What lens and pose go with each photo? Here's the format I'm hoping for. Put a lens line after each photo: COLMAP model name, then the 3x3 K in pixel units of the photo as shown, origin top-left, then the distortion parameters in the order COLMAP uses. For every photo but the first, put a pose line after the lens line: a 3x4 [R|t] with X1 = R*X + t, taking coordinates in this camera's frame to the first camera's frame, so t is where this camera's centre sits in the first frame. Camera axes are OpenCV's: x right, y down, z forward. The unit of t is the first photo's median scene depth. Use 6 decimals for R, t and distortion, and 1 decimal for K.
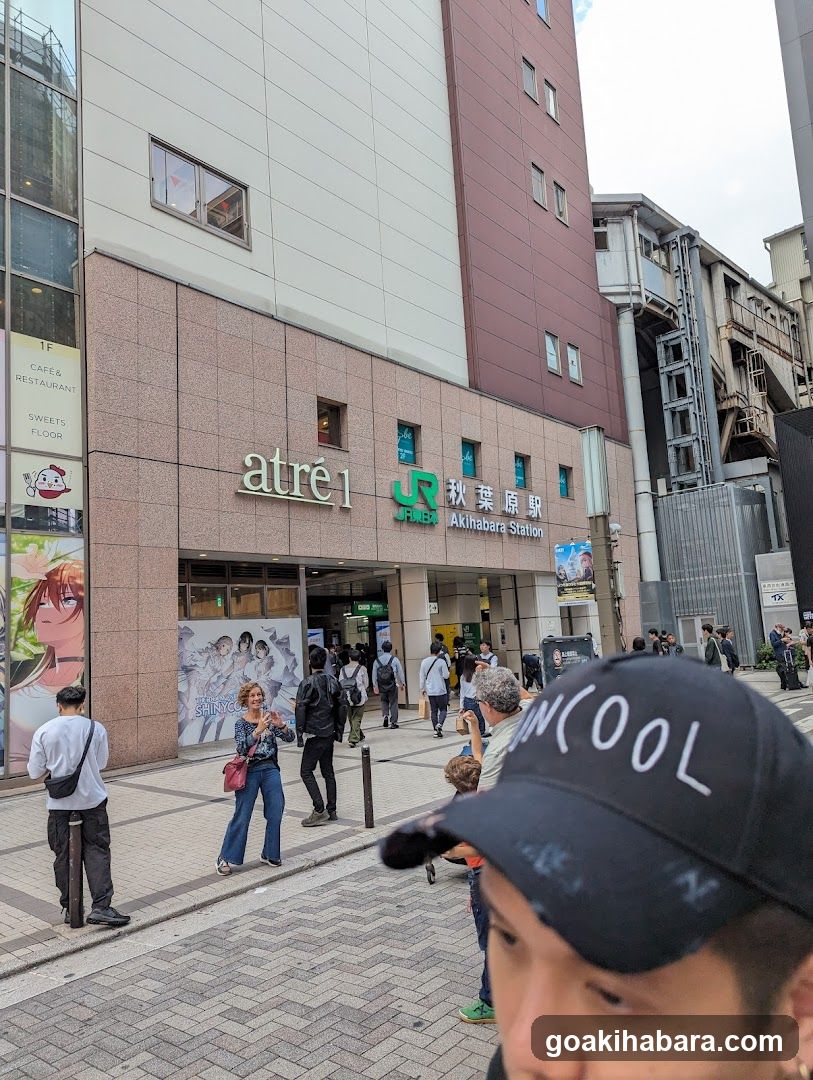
lens RADIAL K [[747.4, 0, 401.3], [0, 747.4, 545.3], [0, 0, 1]] dist [0.045490, -0.020976]
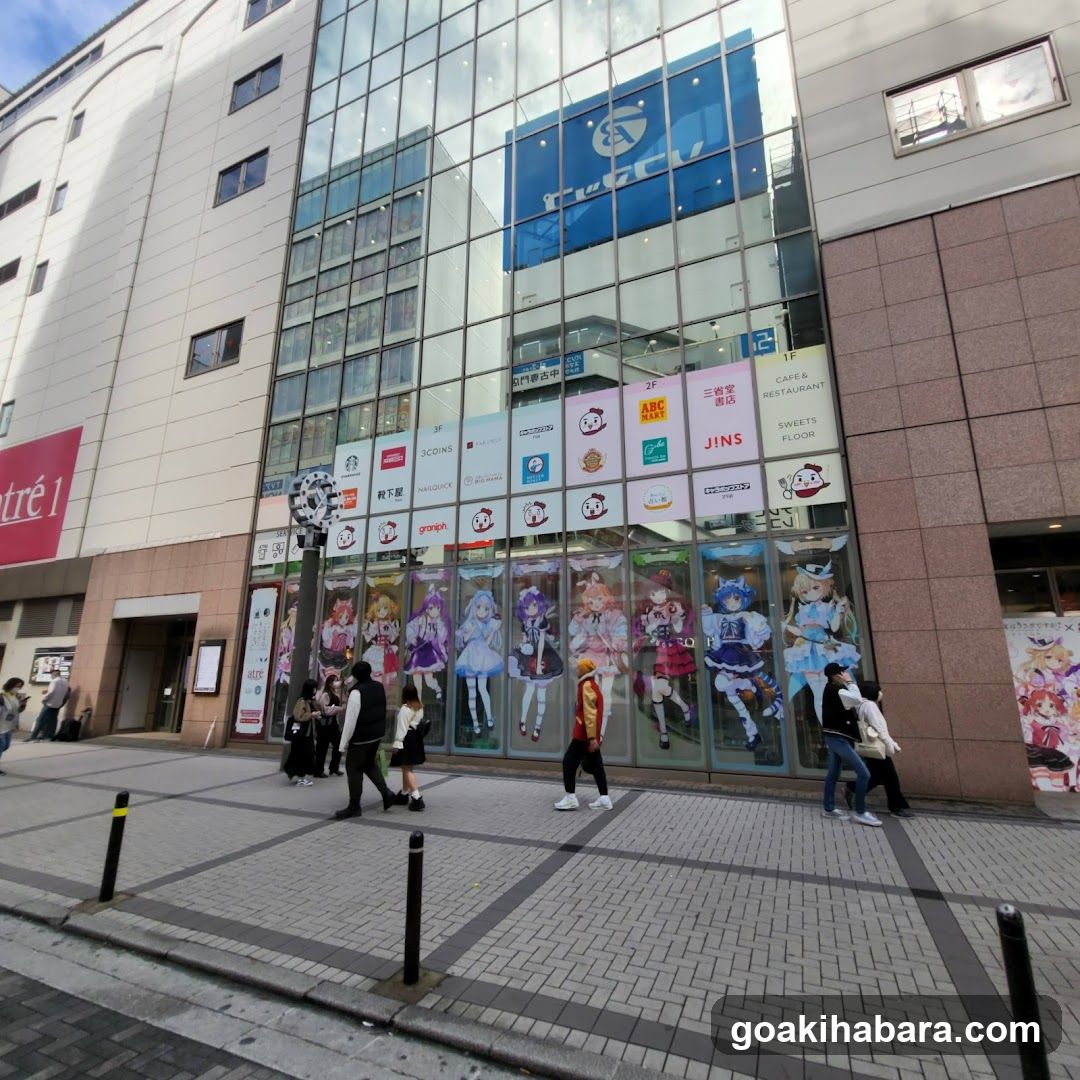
lens RADIAL K [[560.2, 0, 558.6], [0, 560.2, 540.8], [0, 0, 1]] dist [-0.007162, 0.003729]
pose [[0.299741, -0.161608, -0.940233, 0.089389], [0.108004, 0.984960, -0.134864, 0.043021], [0.947887, -0.061124, 0.312688, 0.327685]]
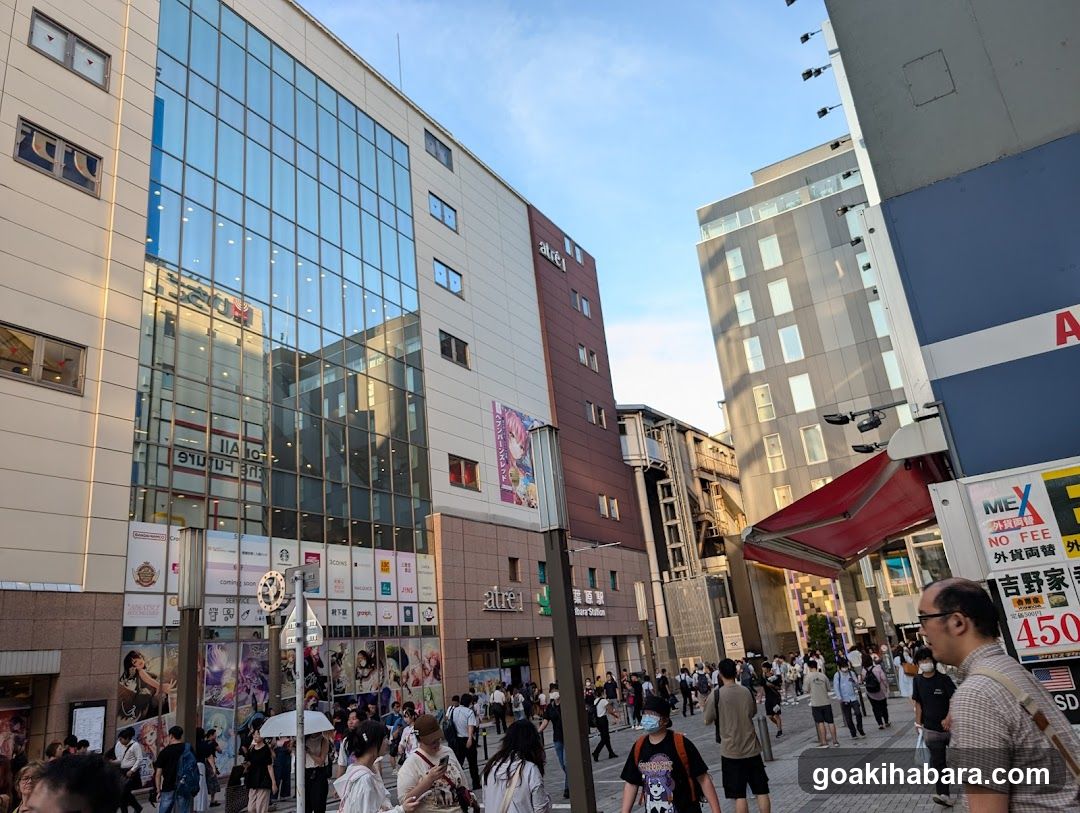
lens RADIAL K [[781.0, 0, 544.5], [0, 781.0, 426.3], [0, 0, 1]] dist [0.033674, 0.001484]
pose [[0.983026, 0.007958, 0.183294, -0.414137], [0.028716, 0.980071, -0.196559, -0.125099], [-0.181206, 0.198486, 0.963207, -1.195446]]
